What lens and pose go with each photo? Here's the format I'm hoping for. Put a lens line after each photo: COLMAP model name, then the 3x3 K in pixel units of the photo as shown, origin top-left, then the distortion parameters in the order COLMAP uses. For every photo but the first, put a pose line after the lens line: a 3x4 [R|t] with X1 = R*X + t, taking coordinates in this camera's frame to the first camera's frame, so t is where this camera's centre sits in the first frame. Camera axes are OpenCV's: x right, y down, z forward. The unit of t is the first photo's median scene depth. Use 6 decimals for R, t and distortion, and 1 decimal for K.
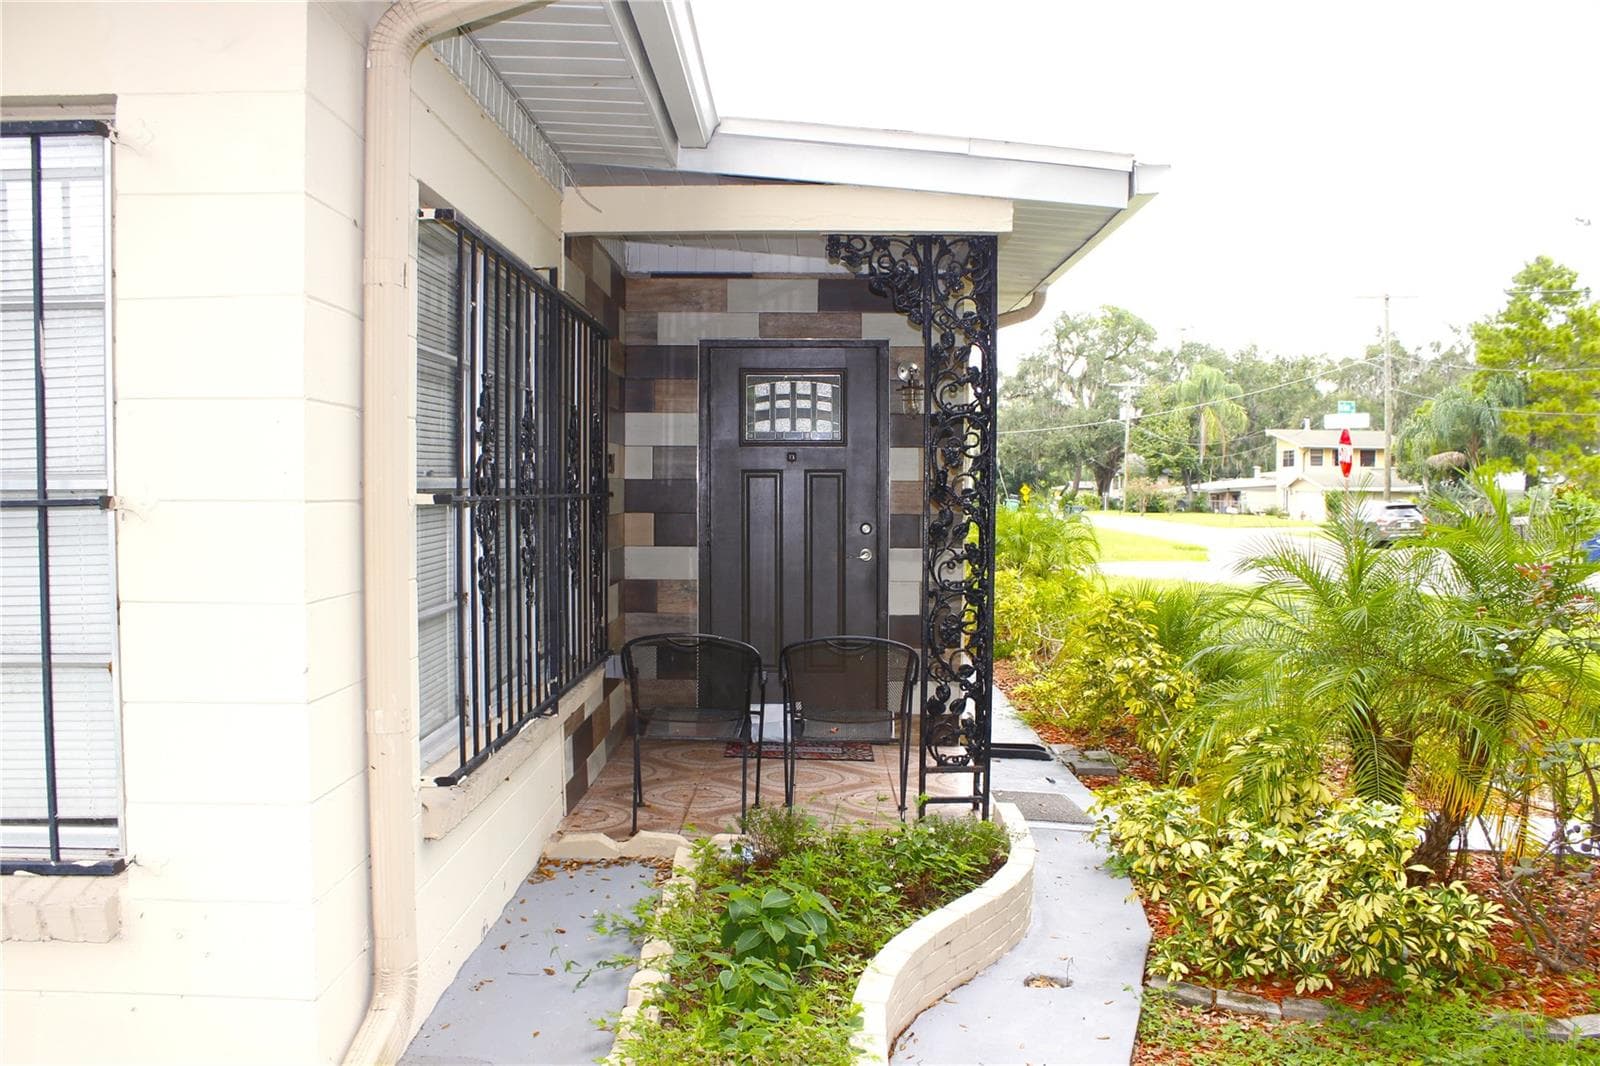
lens RADIAL K [[1331.0, 0, 797.9], [0, 1331.0, 539.9], [0, 0, 1]] dist [-0.157547, 0.155772]
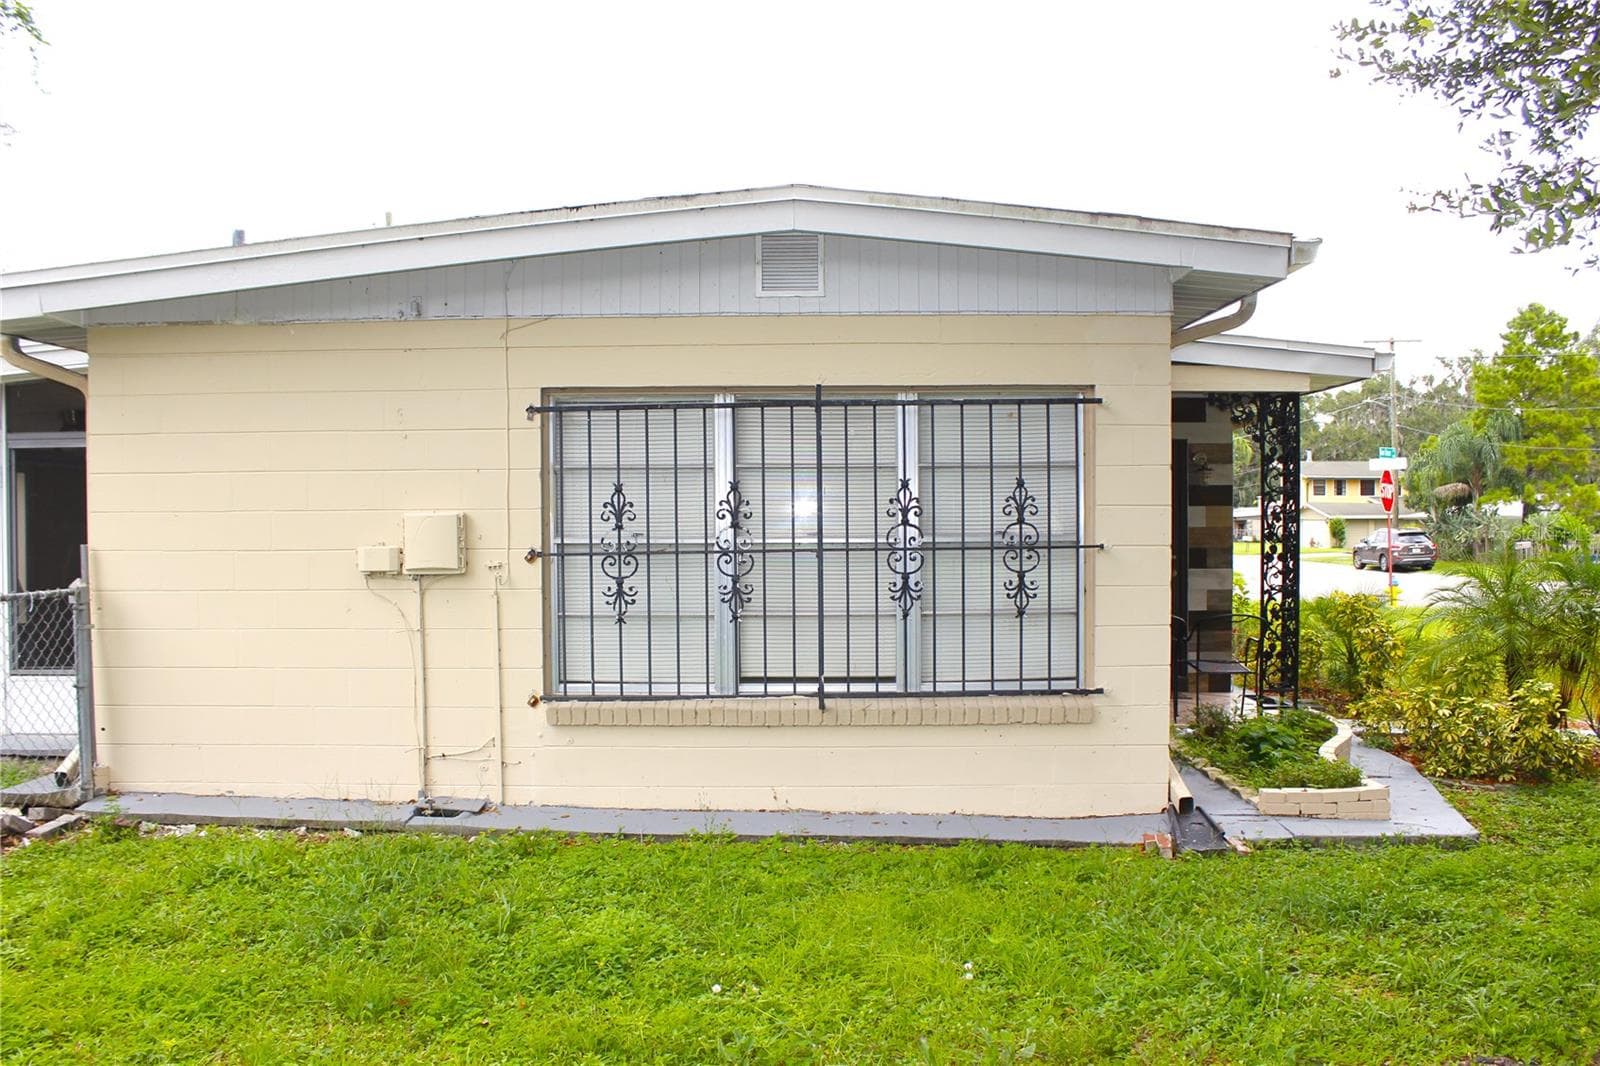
lens RADIAL K [[1331.0, 0, 797.9], [0, 1331.0, 539.9], [0, 0, 1]] dist [-0.157547, 0.155772]
pose [[0.999895, -0.010516, 0.009973, -0.064853], [0.010757, 0.999643, -0.024442, 0.000768], [-0.009713, 0.024546, 0.999652, -0.090176]]
